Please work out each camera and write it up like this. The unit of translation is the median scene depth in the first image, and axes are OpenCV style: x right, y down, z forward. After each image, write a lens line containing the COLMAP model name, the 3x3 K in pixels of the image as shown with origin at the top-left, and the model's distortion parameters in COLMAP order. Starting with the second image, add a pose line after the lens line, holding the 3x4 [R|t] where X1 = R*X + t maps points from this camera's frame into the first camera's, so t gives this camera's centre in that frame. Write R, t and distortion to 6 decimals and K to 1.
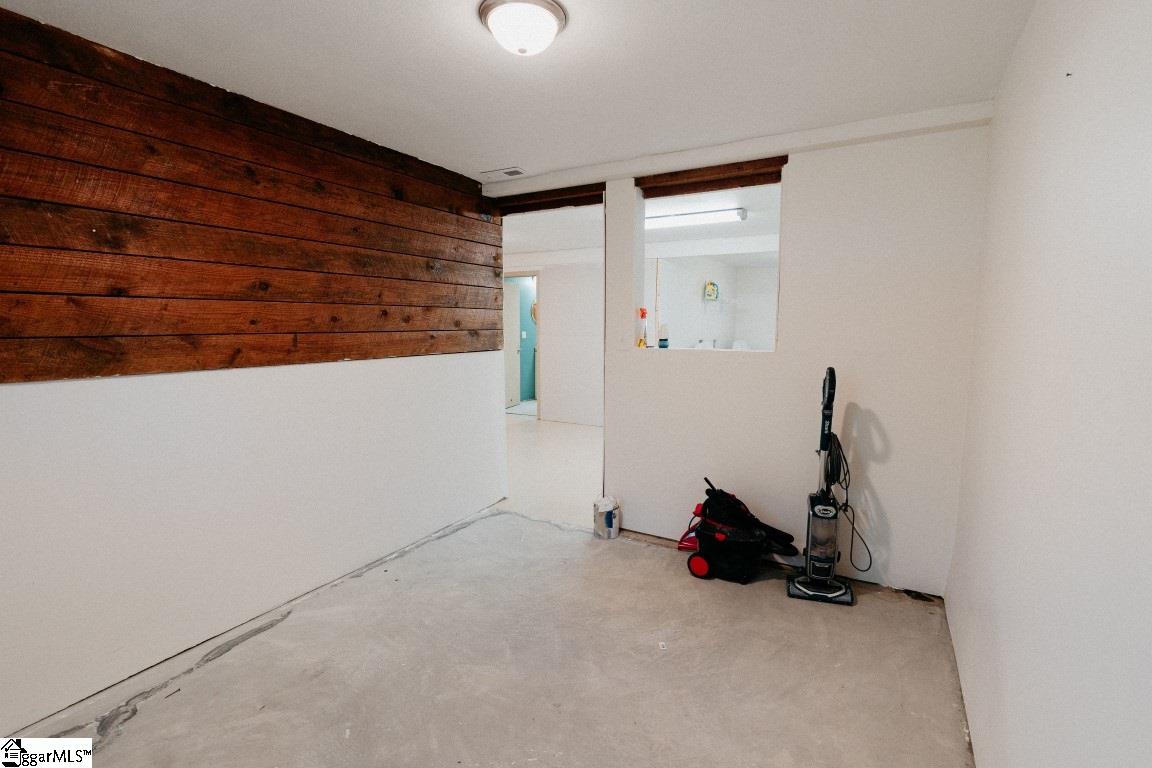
lens RADIAL K [[530.6, 0, 576.7], [0, 530.6, 384.6], [0, 0, 1]] dist [-0.008500, 0.002329]
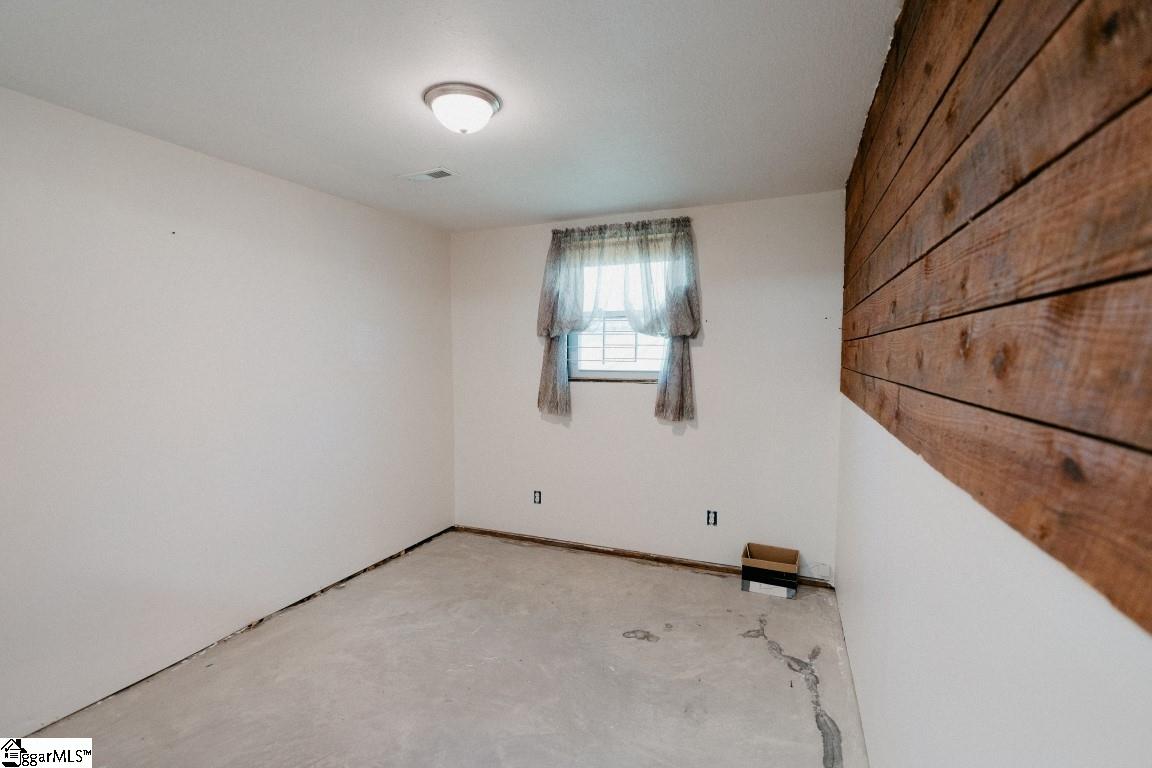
lens RADIAL K [[530.6, 0, 574.5], [0, 530.6, 384.2], [0, 0, 1]] dist [-0.008500, 0.002329]
pose [[-0.992955, 0.009420, -0.118119, -0.165616], [-0.011231, 0.984865, 0.172957, -0.236876], [0.117961, 0.173065, -0.977821, 1.886585]]
